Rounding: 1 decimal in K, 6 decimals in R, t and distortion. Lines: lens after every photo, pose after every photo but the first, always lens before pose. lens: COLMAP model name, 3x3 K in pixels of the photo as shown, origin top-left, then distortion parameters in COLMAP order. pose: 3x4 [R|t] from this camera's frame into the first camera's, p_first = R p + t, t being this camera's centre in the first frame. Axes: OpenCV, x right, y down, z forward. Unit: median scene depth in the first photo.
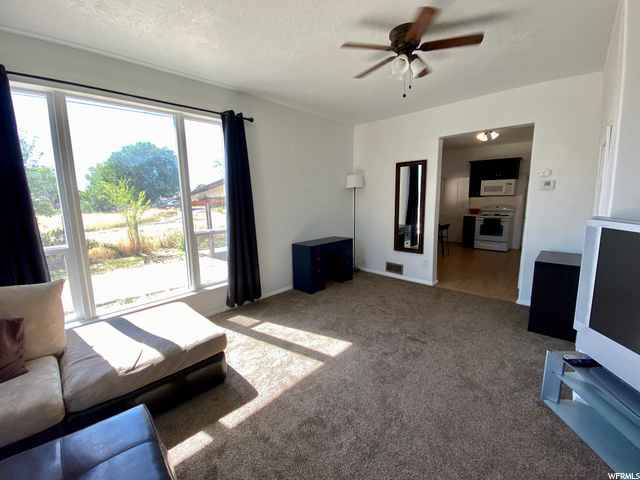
lens RADIAL K [[273.9, 0, 320.0], [0, 273.9, 236.7], [0, 0, 1]] dist [0.001118, -0.008680]
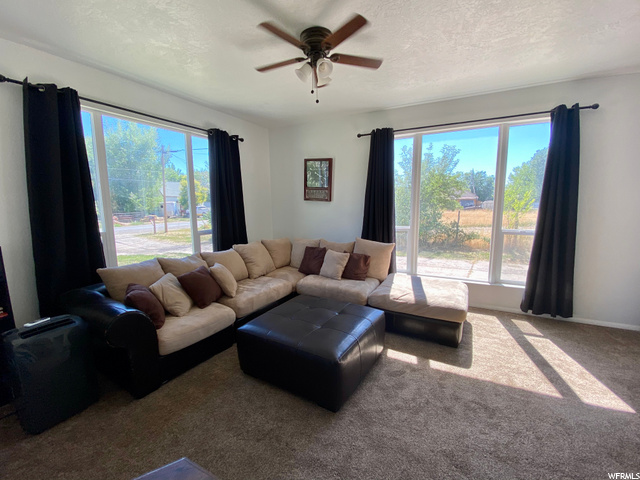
lens RADIAL K [[273.9, 0, 320.0], [0, 273.9, 236.7], [0, 0, 1]] dist [0.001118, -0.008680]
pose [[0.282561, 0.142777, -0.948564, 0.469140], [-0.138852, 0.984534, 0.106830, -0.010611], [0.949147, 0.101524, 0.298016, -0.006251]]
